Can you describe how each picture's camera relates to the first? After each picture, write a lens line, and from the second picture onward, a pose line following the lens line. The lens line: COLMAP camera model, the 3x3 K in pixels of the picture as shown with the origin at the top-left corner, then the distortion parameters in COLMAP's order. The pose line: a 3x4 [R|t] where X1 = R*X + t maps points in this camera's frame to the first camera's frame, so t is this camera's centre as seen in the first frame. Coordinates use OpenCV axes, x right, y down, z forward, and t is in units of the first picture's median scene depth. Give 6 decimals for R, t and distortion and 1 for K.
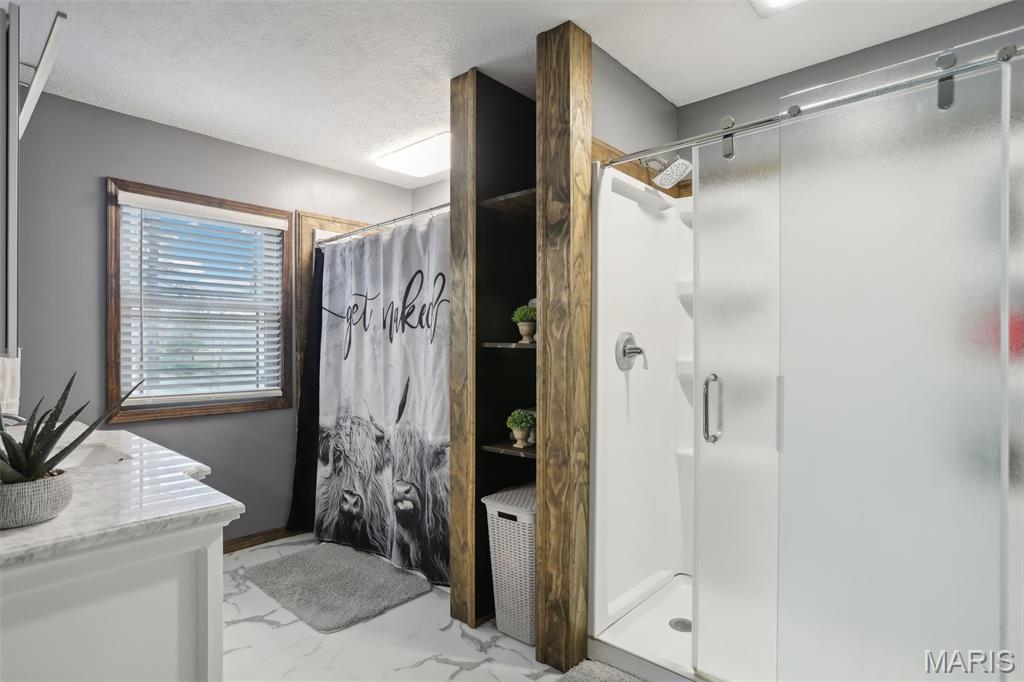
lens RADIAL K [[529.5, 0, 506.9], [0, 529.5, 340.0], [0, 0, 1]] dist [-0.035380, 0.001179]
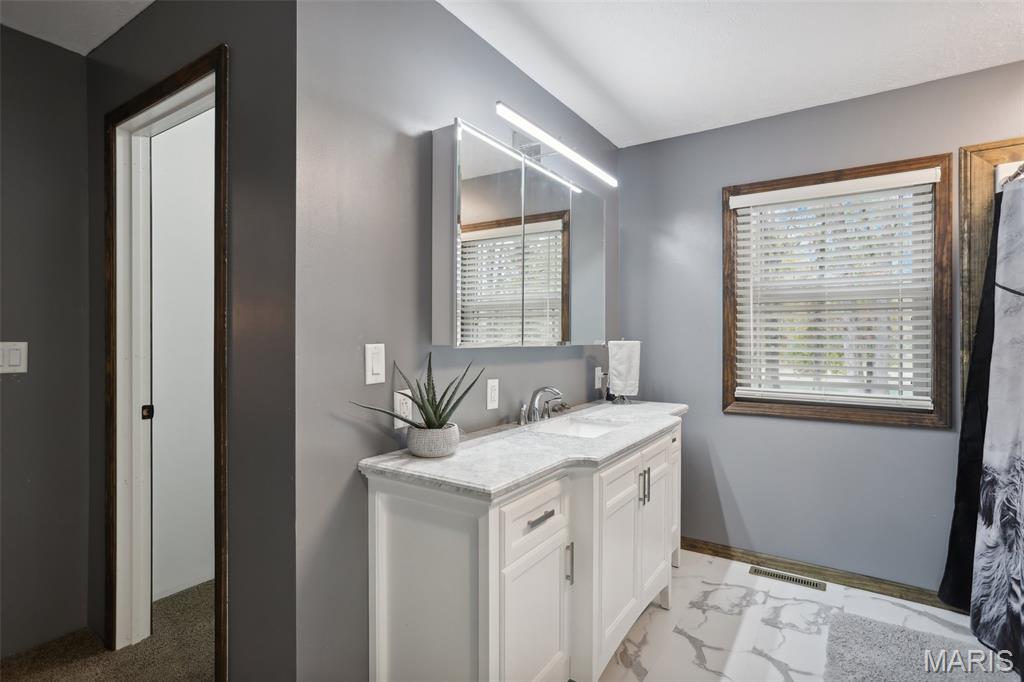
lens RADIAL K [[507.3, 0, 510.2], [0, 507.3, 338.2], [0, 0, 1]] dist [0.001596, 0.002190]
pose [[0.139404, 0.000227, -0.990236, 0.193545], [0.003889, 0.999992, 0.000777, 0.003468], [0.990228, -0.003960, 0.139402, 0.327850]]
